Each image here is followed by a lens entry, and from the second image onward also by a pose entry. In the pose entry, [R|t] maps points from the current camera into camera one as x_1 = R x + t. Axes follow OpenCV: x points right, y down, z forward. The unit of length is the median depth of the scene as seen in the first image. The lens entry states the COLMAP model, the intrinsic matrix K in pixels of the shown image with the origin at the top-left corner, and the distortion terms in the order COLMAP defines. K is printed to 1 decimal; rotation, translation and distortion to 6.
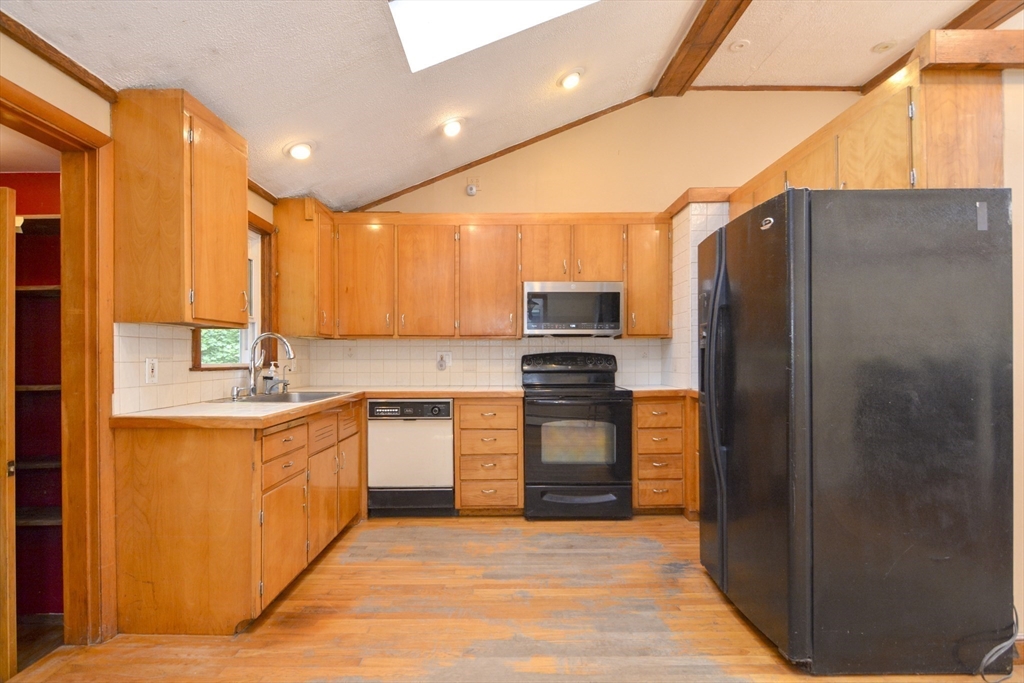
lens RADIAL K [[501.9, 0, 513.7], [0, 501.9, 360.2], [0, 0, 1]] dist [0.014191, -0.015442]
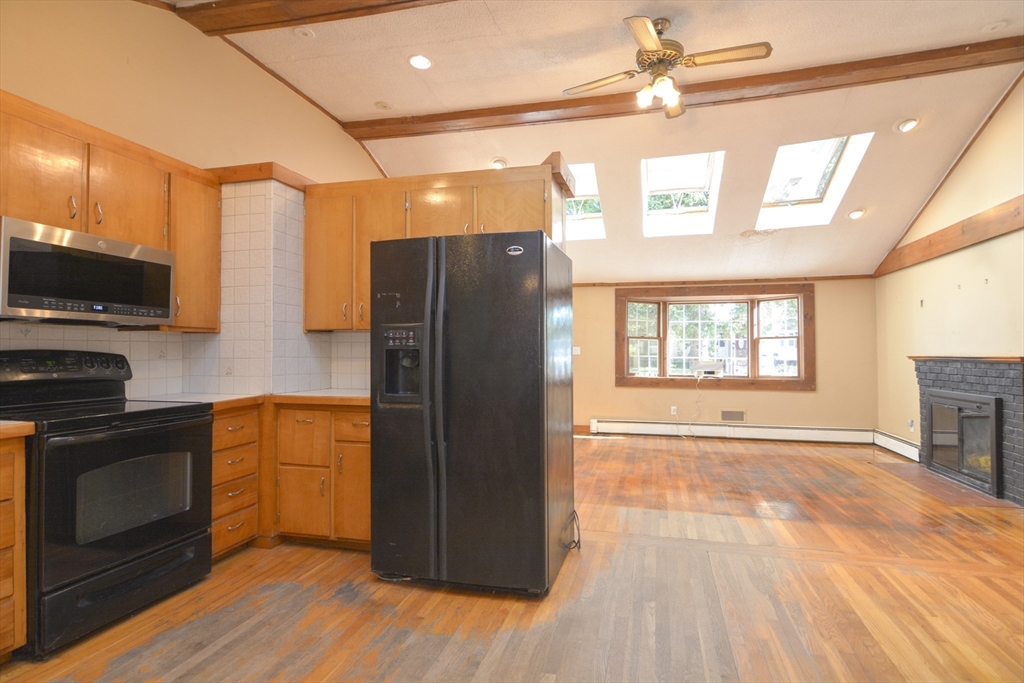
lens RADIAL K [[503.2, 0, 514.4], [0, 503.2, 344.3], [0, 0, 1]] dist [0.020444, -0.014955]
pose [[0.260351, 0.017751, 0.965351, -0.373353], [0.005780, 0.999784, -0.019943, -0.008143], [-0.965497, 0.010772, 0.260192, 0.367810]]
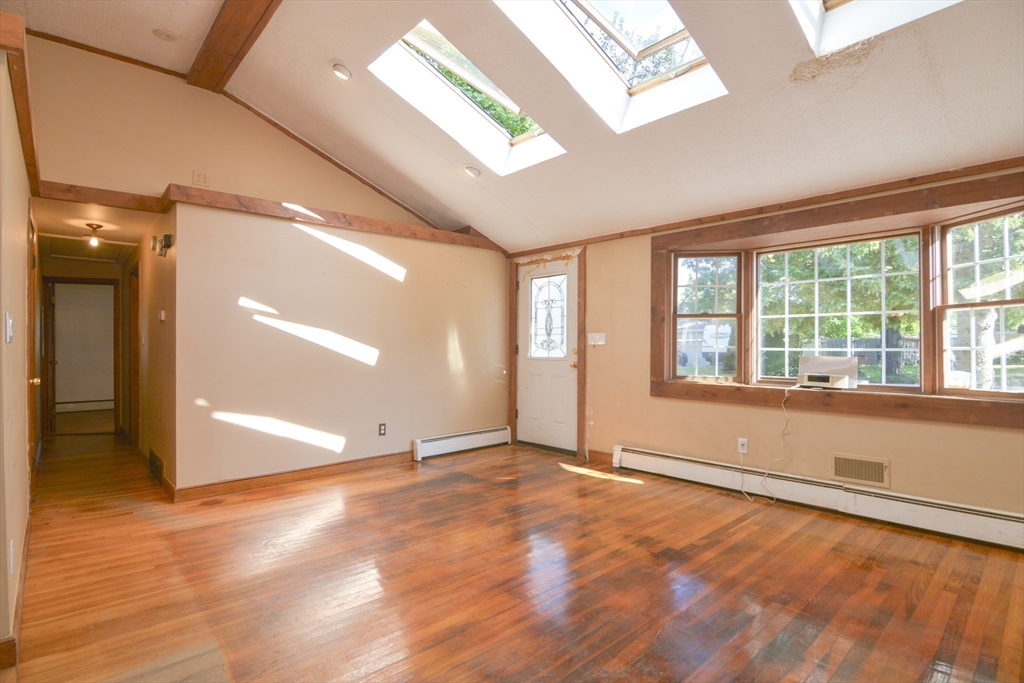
lens RADIAL K [[500.2, 0, 507.9], [0, 500.2, 341.9], [0, 0, 1]] dist [0.003925, -0.014294]
pose [[0.743673, 0.001337, 0.668543, 0.594763], [0.008450, 0.999899, -0.011399, 0.000076], [-0.668491, 0.014126, 0.743586, -0.181784]]
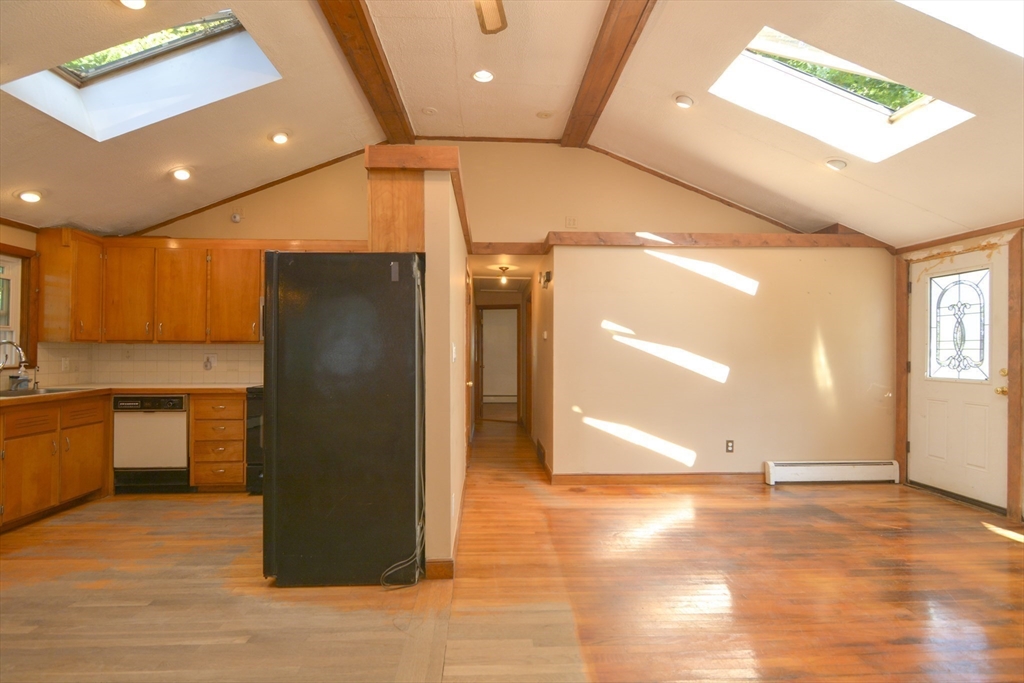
lens RADIAL K [[500.6, 0, 514.4], [0, 500.6, 344.6], [0, 0, 1]] dist [0.003361, -0.008833]
pose [[0.998725, 0.004762, 0.050261, 0.608878], [-0.003799, 0.999808, -0.019225, -0.022751], [-0.050343, 0.019010, 0.998551, -0.245421]]
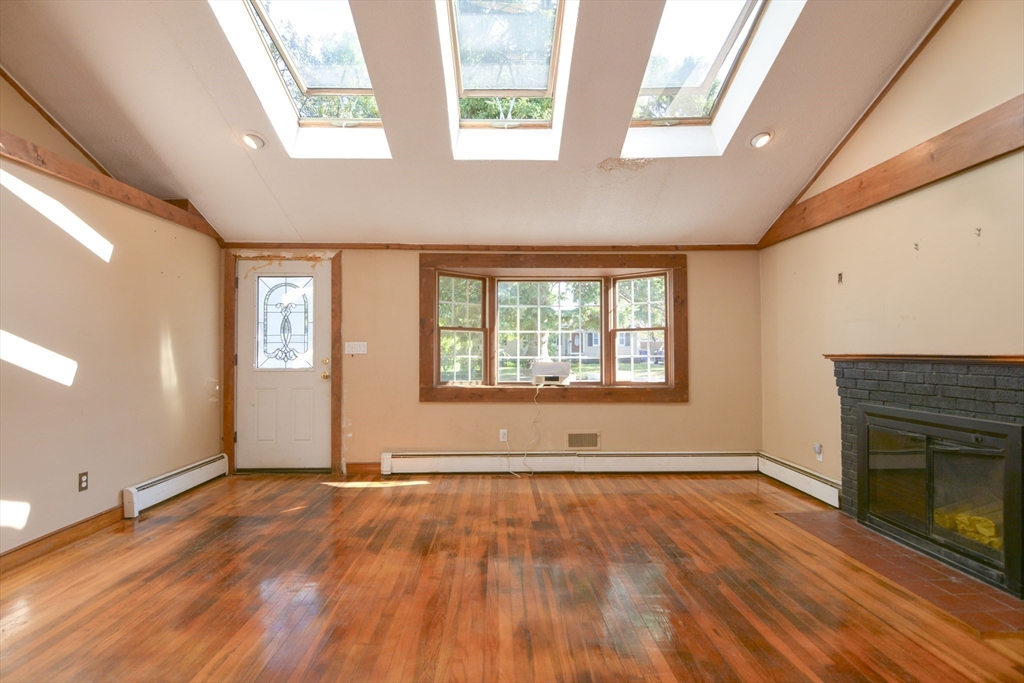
lens RADIAL K [[503.8, 0, 493.8], [0, 503.8, 350.4], [0, 0, 1]] dist [0.003742, -0.014061]
pose [[-0.000643, 0.003273, 0.999994, 0.348633], [0.009566, 0.999949, -0.003266, -0.007150], [-0.999954, 0.009564, -0.000675, 0.305861]]
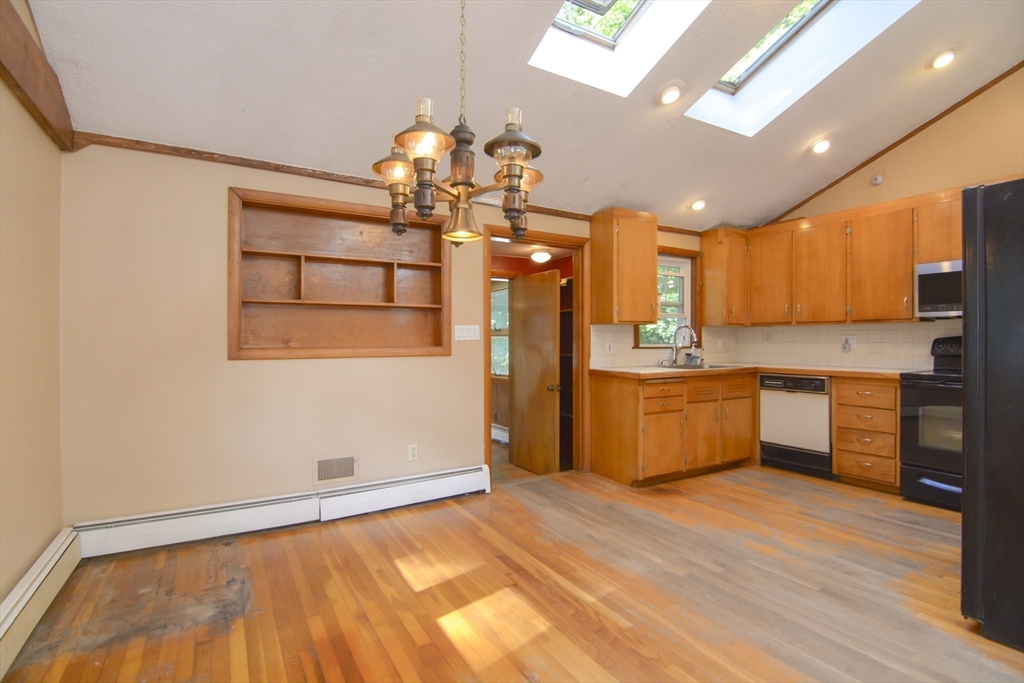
lens RADIAL K [[500.6, 0, 514.4], [0, 500.6, 344.6], [0, 0, 1]] dist [0.003361, -0.008833]
pose [[0.509992, 0.006022, -0.860158, 0.501484], [-0.002469, 0.999982, 0.005537, -0.001274], [0.860176, -0.000700, 0.509997, -0.205739]]
